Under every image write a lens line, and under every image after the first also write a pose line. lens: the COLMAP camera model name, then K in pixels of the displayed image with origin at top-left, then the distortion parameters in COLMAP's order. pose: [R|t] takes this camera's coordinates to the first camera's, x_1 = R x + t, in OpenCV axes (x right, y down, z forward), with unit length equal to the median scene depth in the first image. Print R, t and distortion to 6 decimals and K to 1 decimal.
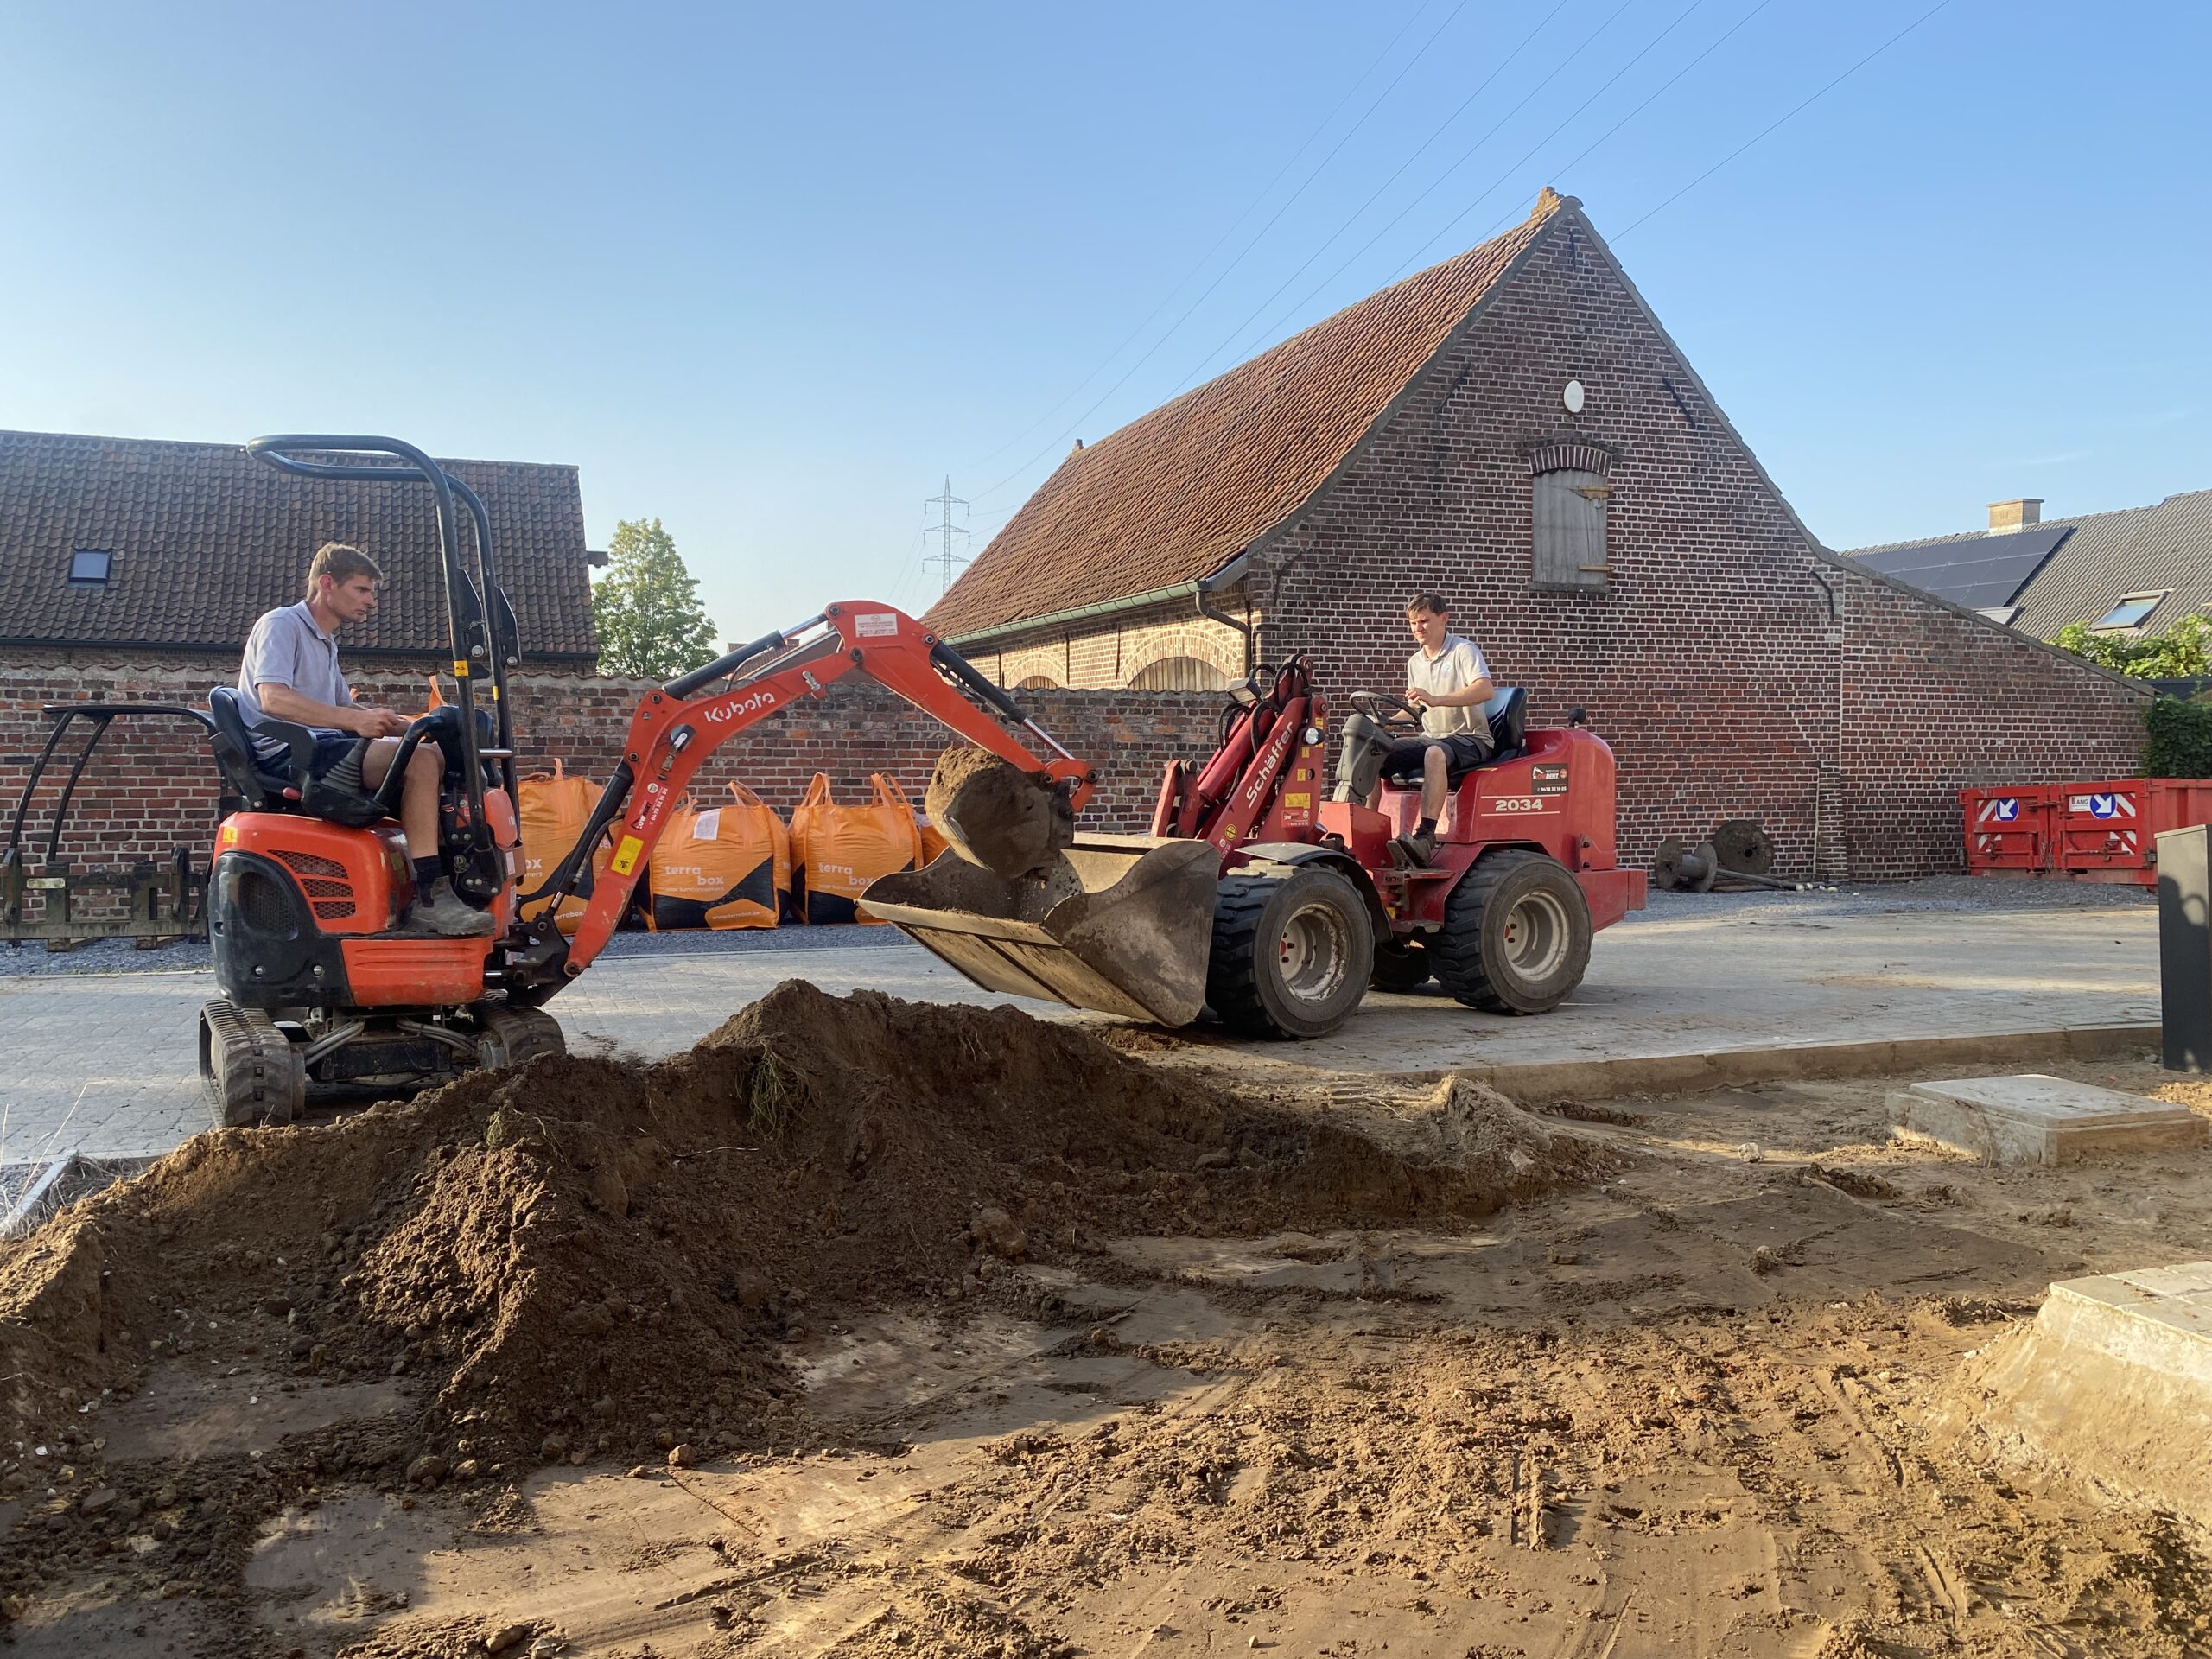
lens RADIAL K [[1706.8, 0, 1051.1], [0, 1706.8, 791.6], [0, 0, 1]] dist [0.048481, -0.033961]
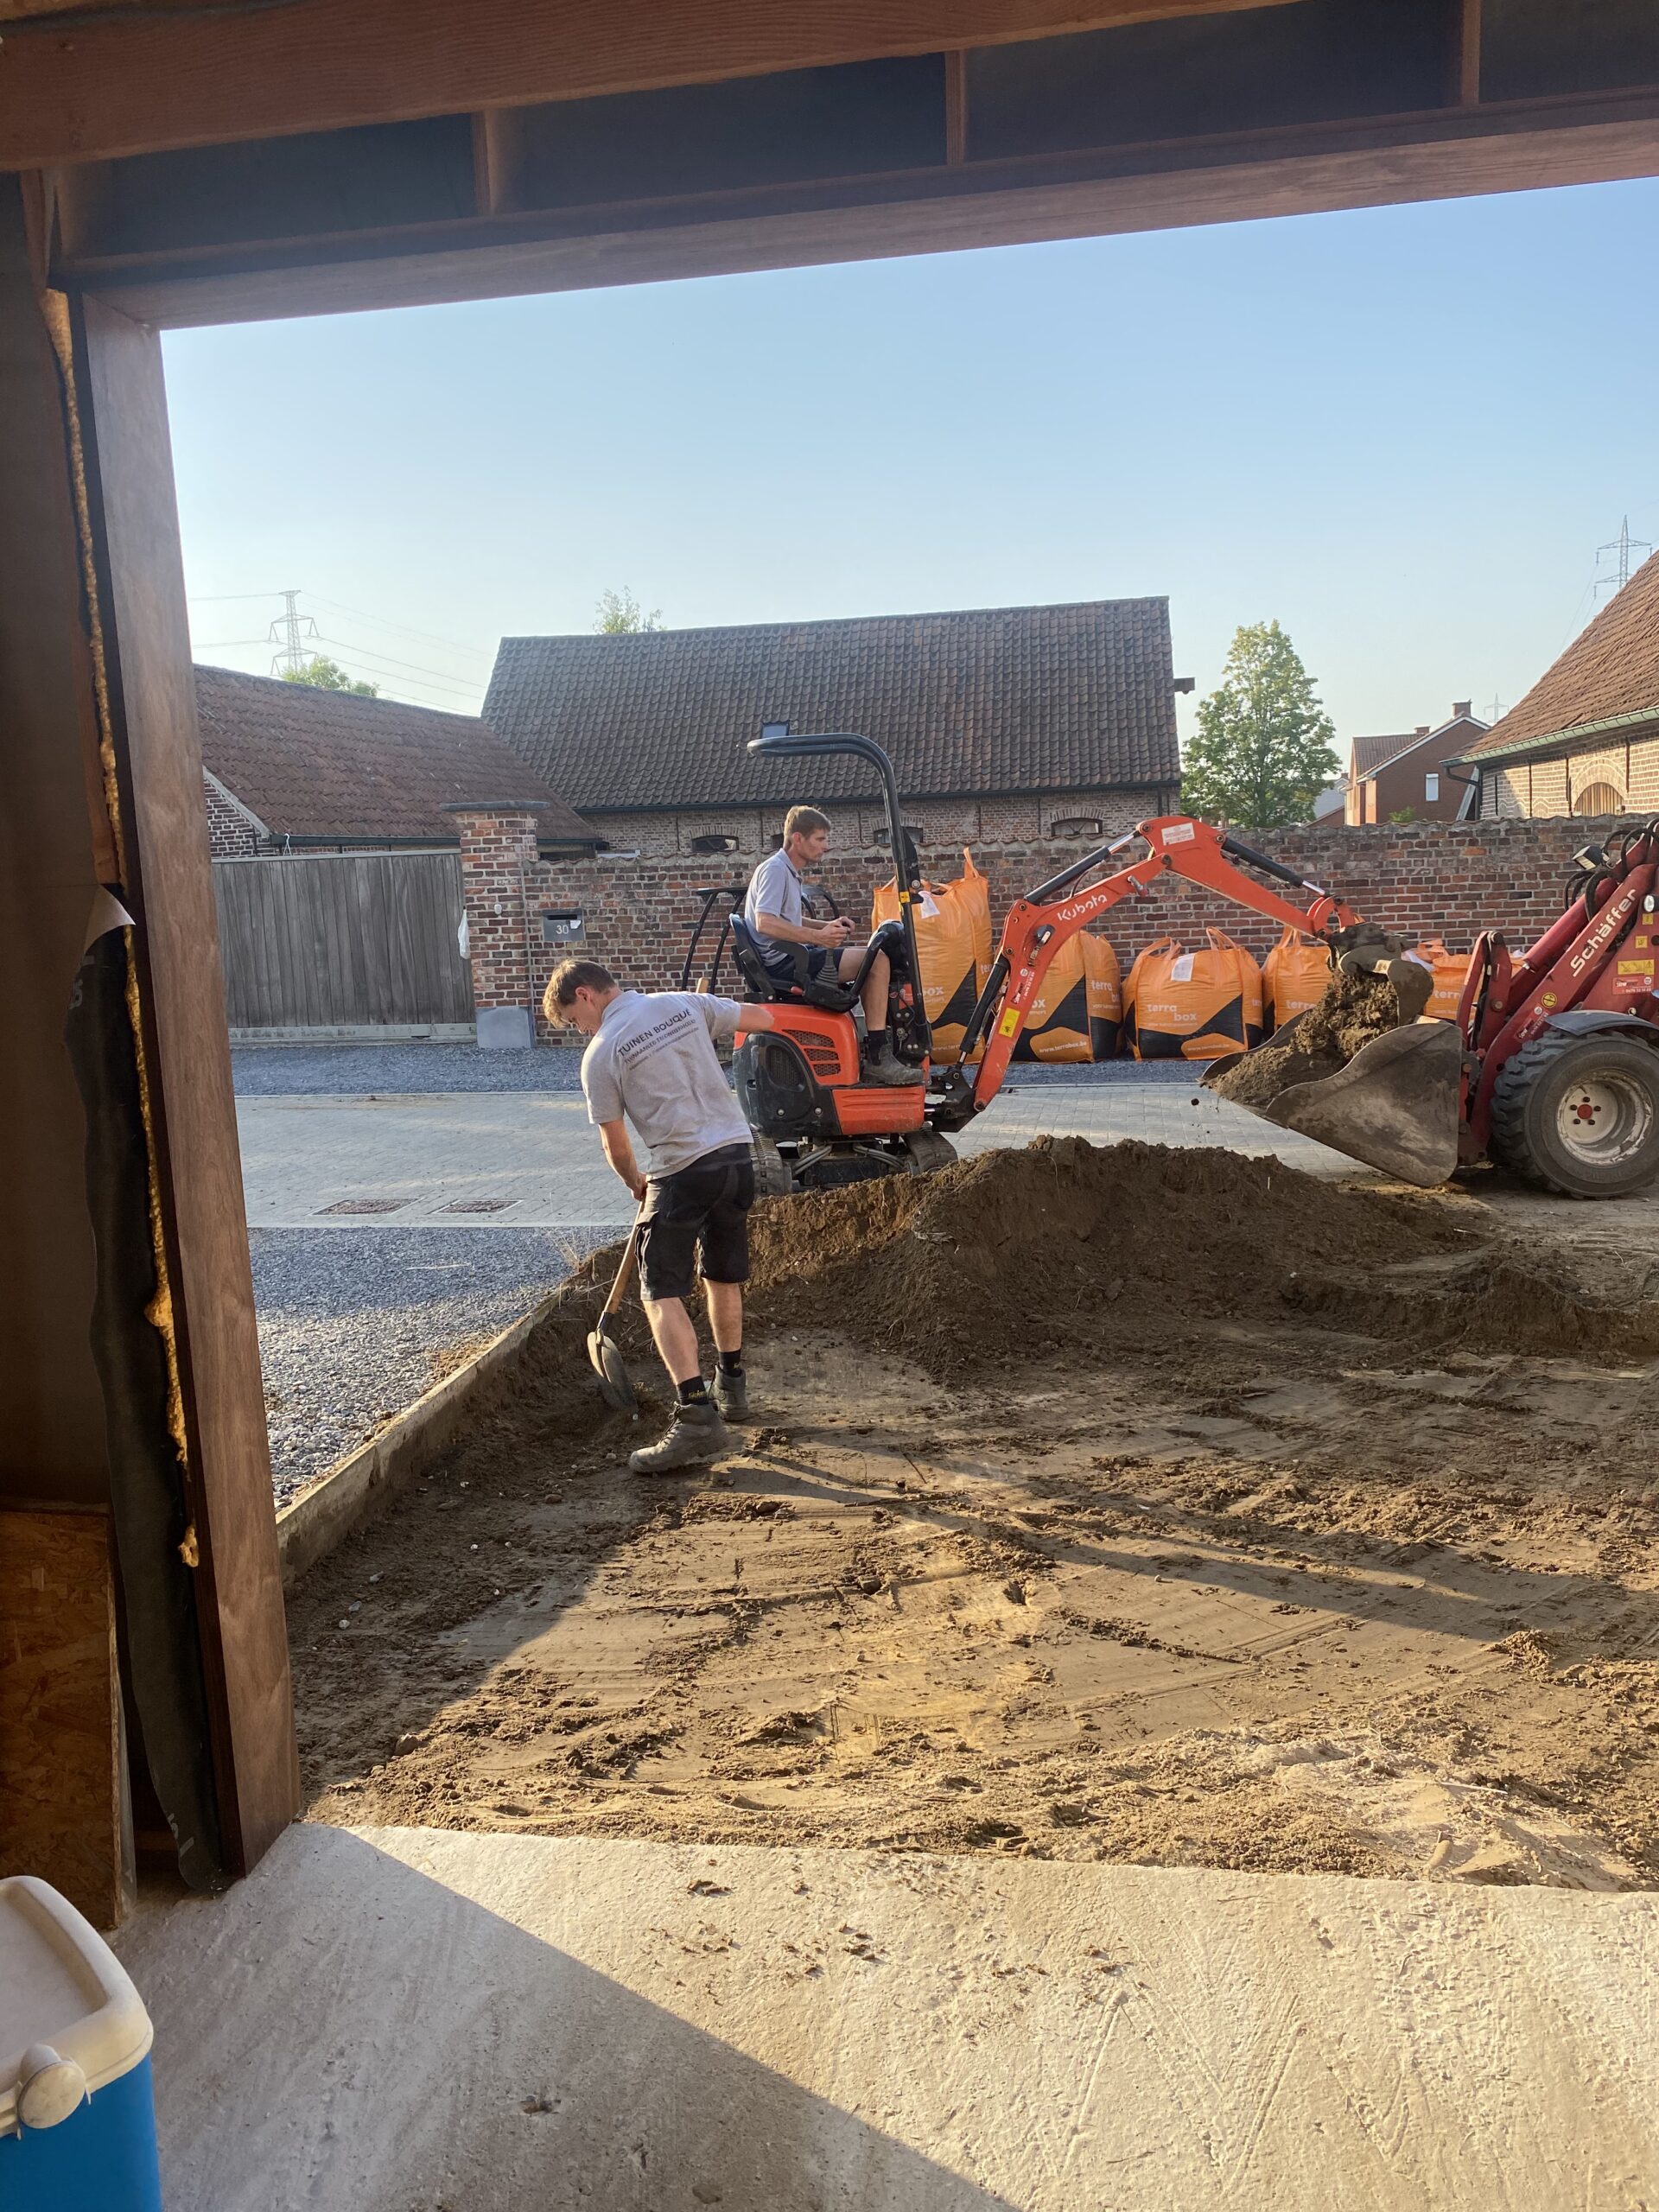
lens RADIAL K [[1673.2, 0, 829.5], [0, 1673.2, 1106.0], [0, 0, 1]] dist [0.161276, -0.287594]
pose [[0.875564, 0.029760, -0.482185, 0.149884], [0.033533, 0.991950, 0.122112, -0.037756], [0.481938, -0.123086, 0.867517, -0.118766]]
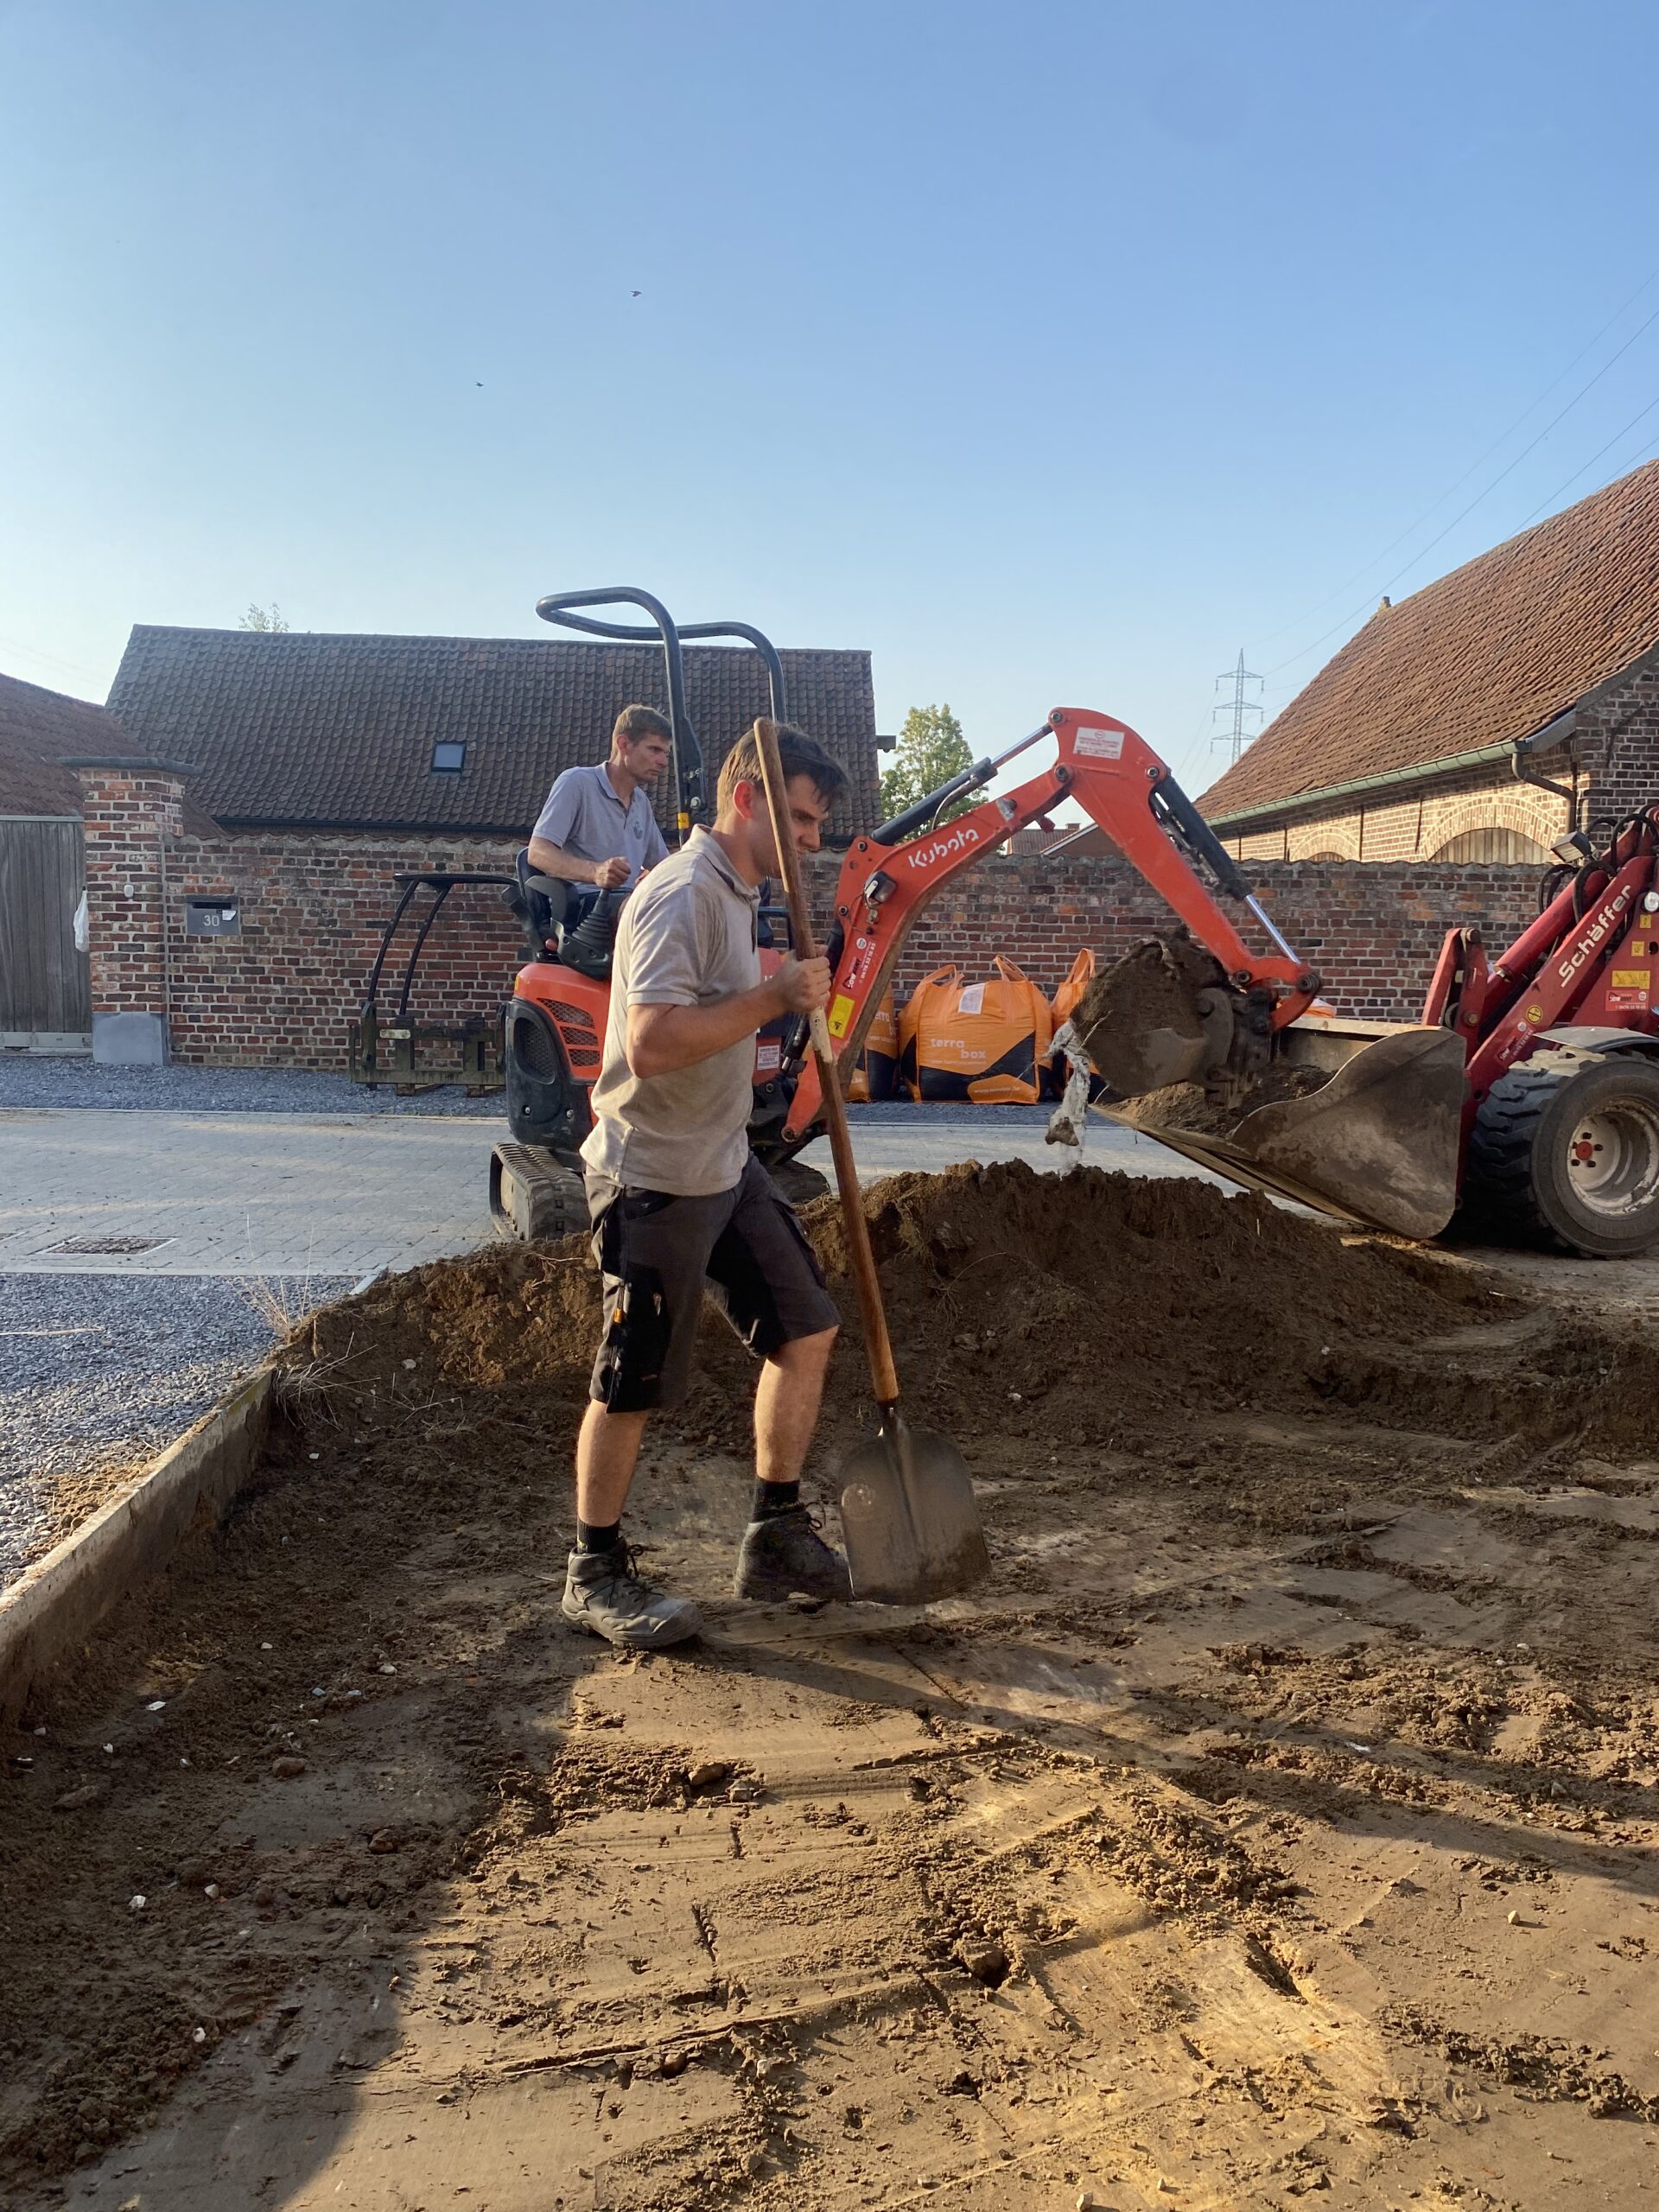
lens RADIAL K [[1687.5, 0, 838.1], [0, 1687.5, 1119.1], [0, 0, 1]] dist [0.013562, 0.008502]
pose [[0.958642, 0.045930, -0.280885, 0.003271], [-0.022532, 0.996043, 0.085972, 0.007191], [0.283722, -0.076088, 0.955883, 0.029851]]
